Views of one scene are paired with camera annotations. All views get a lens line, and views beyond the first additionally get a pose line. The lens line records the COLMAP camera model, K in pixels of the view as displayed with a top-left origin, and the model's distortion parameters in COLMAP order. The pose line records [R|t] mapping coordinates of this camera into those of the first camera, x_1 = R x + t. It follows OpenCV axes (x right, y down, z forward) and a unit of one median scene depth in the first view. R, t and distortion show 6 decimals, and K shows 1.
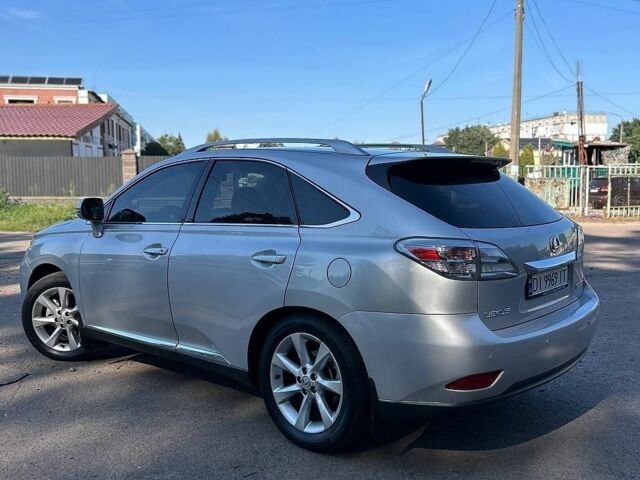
lens RADIAL K [[646.7, 0, 320.0], [0, 646.7, 240.0], [0, 0, 1]] dist [0.116829, -0.236281]
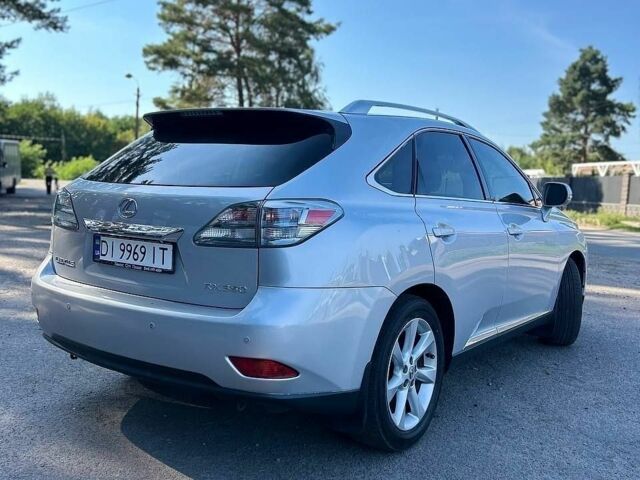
lens RADIAL K [[646.7, 0, 320.0], [0, 646.7, 240.0], [0, 0, 1]] dist [0.116829, -0.236281]
pose [[0.100491, 0.091643, -0.990708, 0.987407], [-0.134866, 0.987813, 0.077695, -0.040420], [0.985755, 0.125806, 0.111625, 0.955353]]
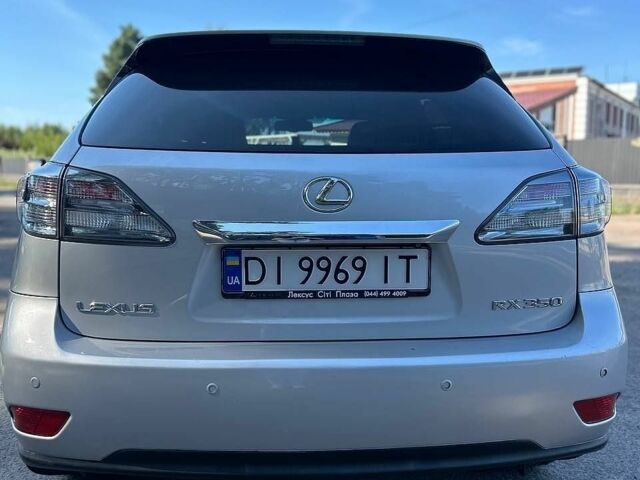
lens RADIAL K [[646.7, 0, 320.0], [0, 646.7, 240.0], [0, 0, 1]] dist [0.116829, -0.236281]
pose [[0.710832, 0.078429, -0.698976, 0.565221], [-0.074936, 0.996552, 0.035612, 0.019521], [0.699359, 0.027064, 0.714258, 0.553347]]
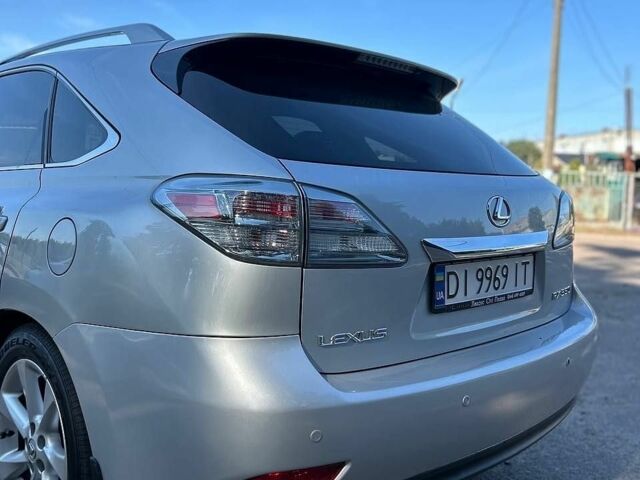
lens RADIAL K [[646.7, 0, 320.0], [0, 646.7, 240.0], [0, 0, 1]] dist [0.116829, -0.236281]
pose [[0.997434, 0.035295, -0.062295, 0.205995], [-0.036387, 0.999202, -0.016477, 0.036388], [0.061664, 0.018701, 0.997922, 0.387734]]
